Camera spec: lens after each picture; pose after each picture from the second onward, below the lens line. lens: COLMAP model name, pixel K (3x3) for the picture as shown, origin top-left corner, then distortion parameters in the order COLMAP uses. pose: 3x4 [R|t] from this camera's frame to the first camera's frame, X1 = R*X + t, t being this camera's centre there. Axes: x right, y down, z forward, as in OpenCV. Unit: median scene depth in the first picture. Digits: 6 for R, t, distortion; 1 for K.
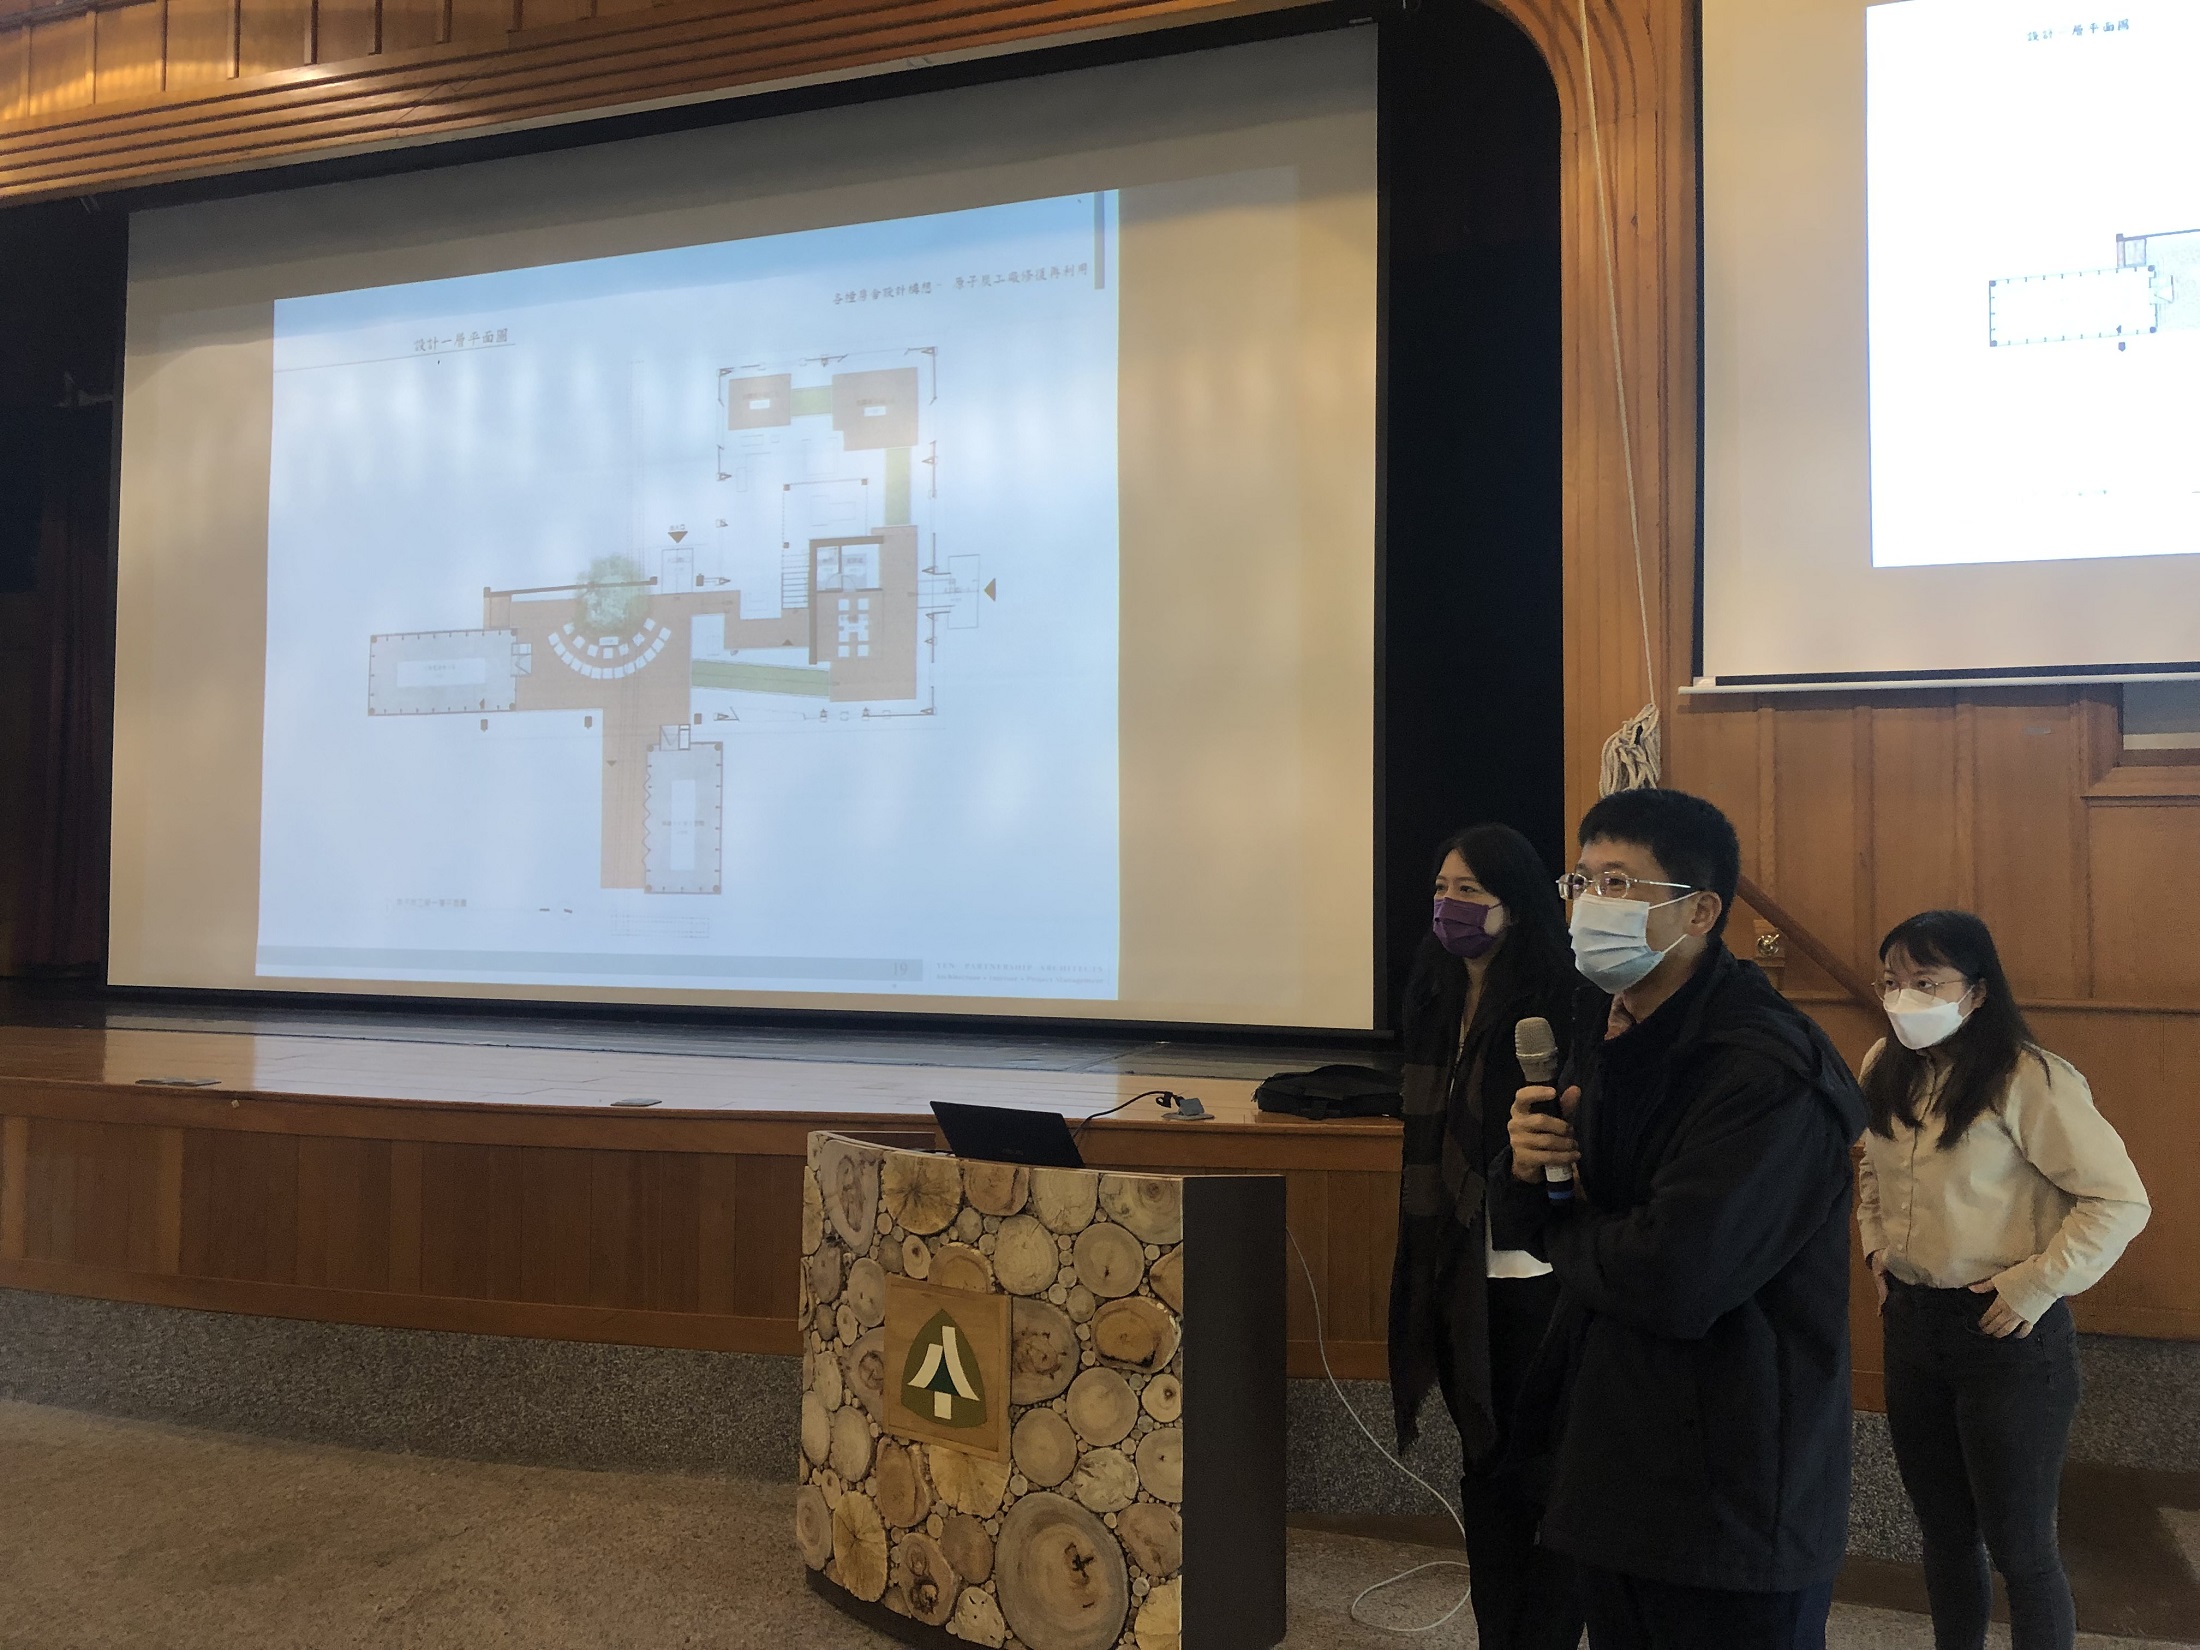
lens RADIAL K [[1765.6, 0, 1098.4], [0, 1765.6, 812.3], [0, 0, 1]] dist [0.051414, -0.015413]
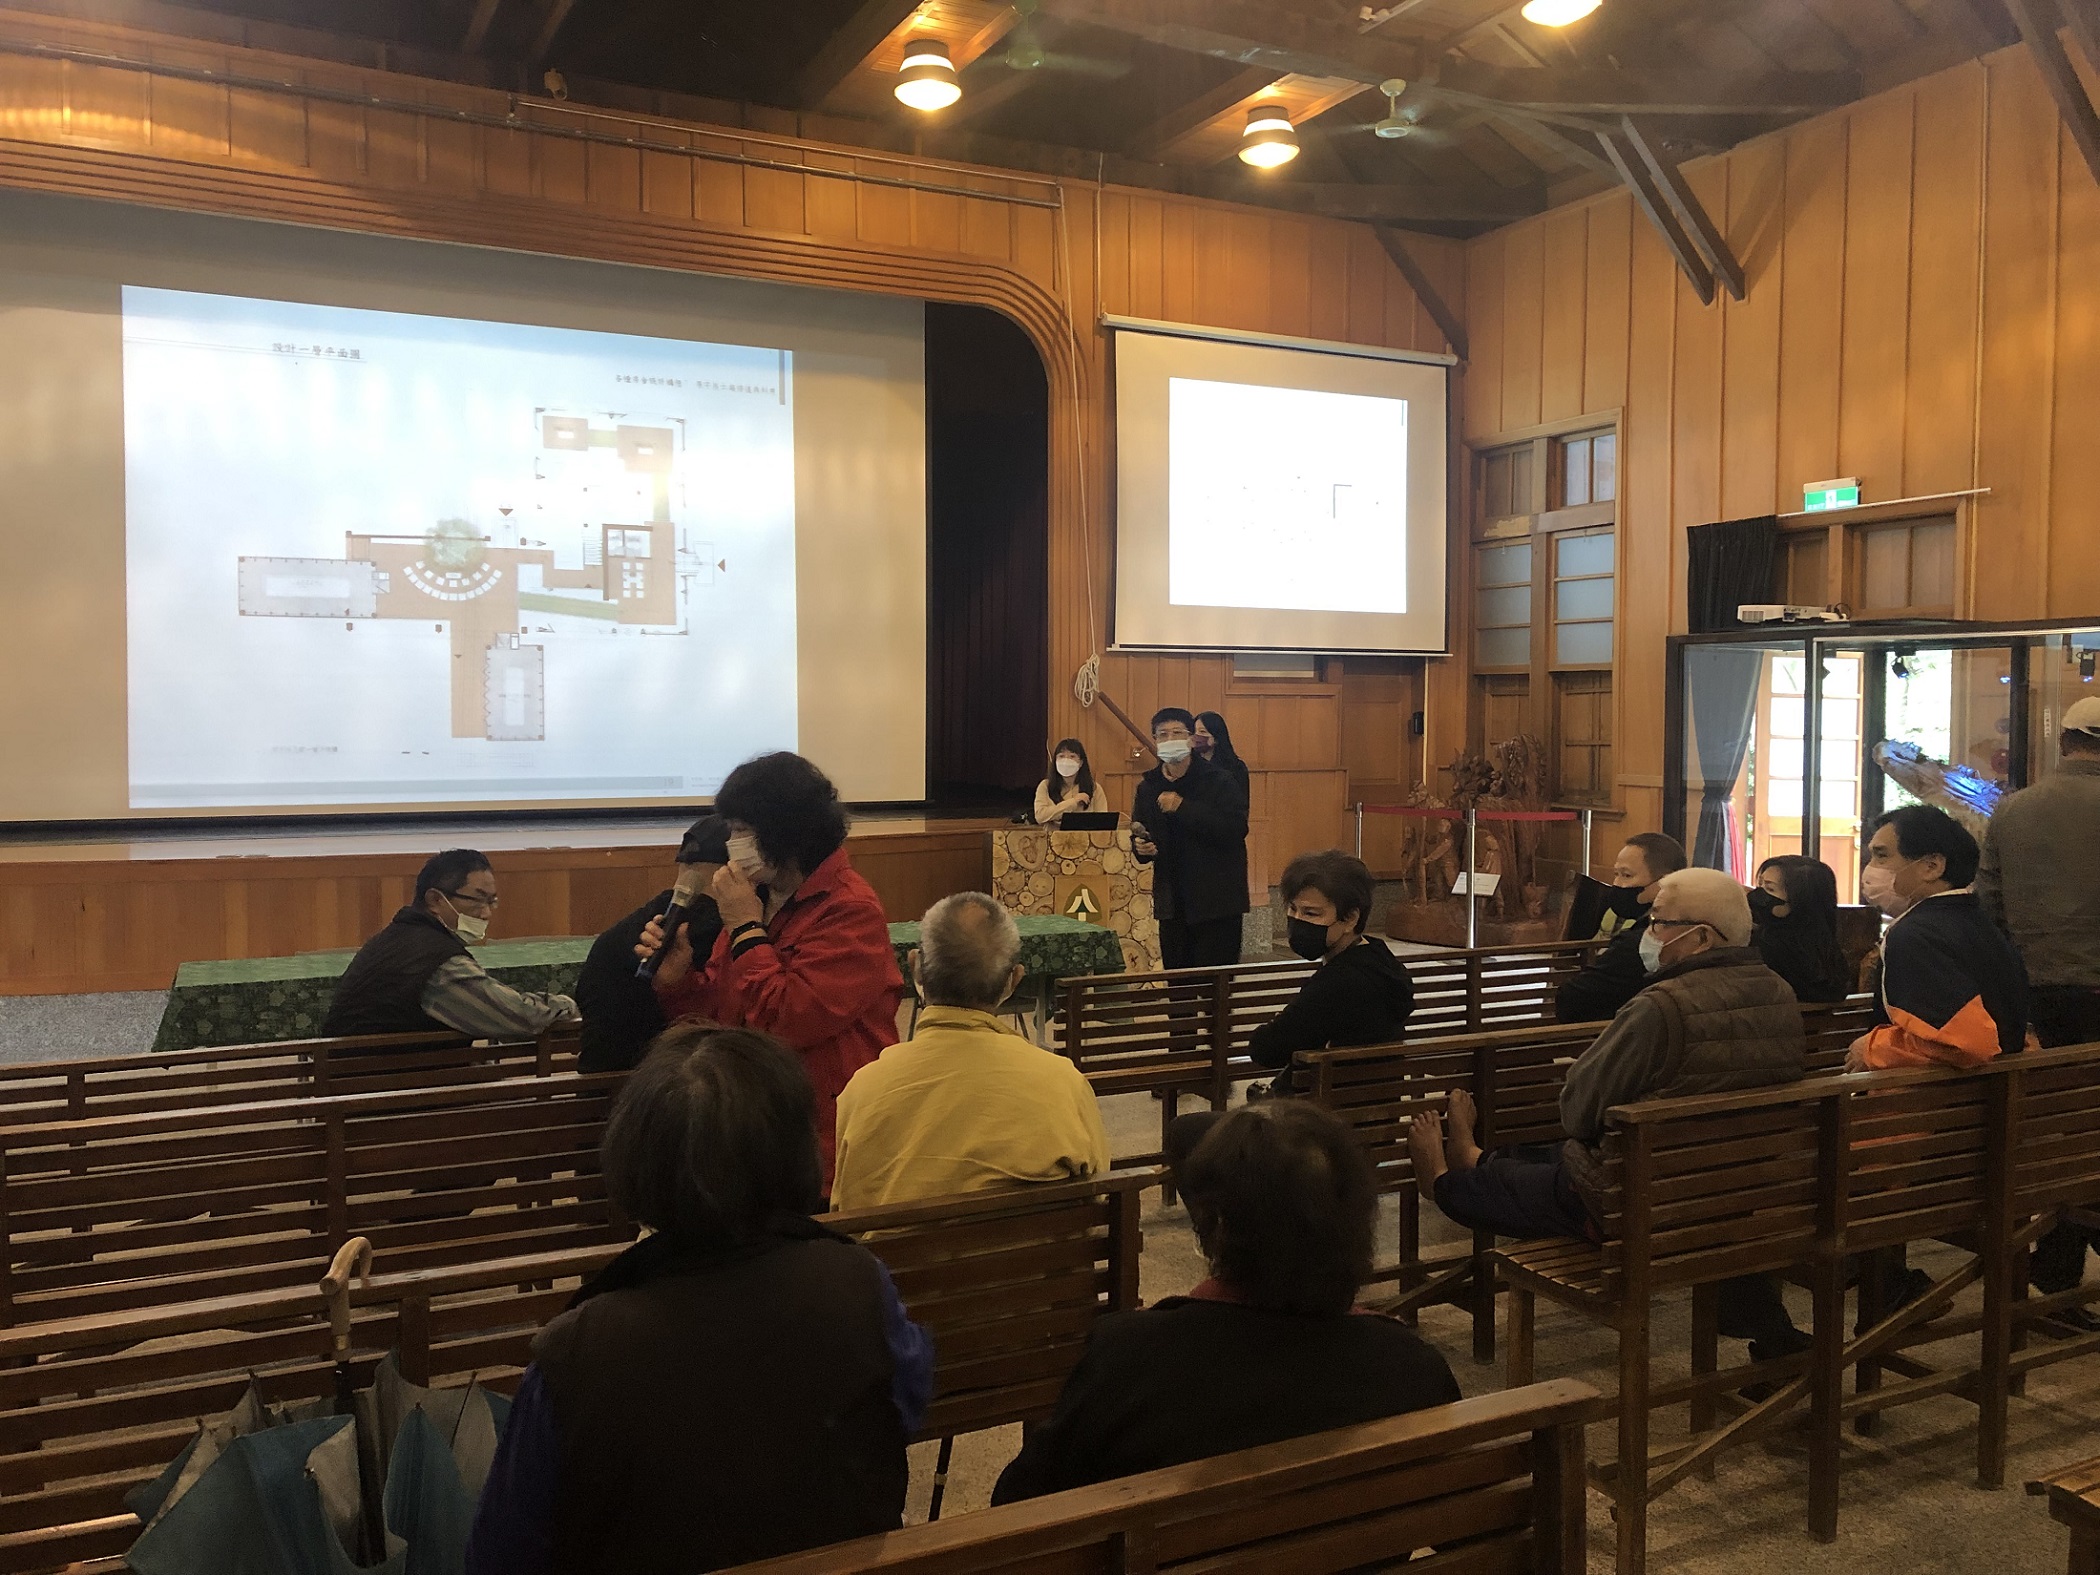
lens RADIAL K [[1685.3, 0, 1043.1], [0, 1685.3, 792.2], [0, 0, 1]] dist [0.051414, -0.015413]
pose [[0.696308, -0.041329, 0.716552, -1.005485], [-0.020221, 0.996815, 0.077144, -0.034957], [-0.717458, -0.068205, 0.693255, -0.397351]]
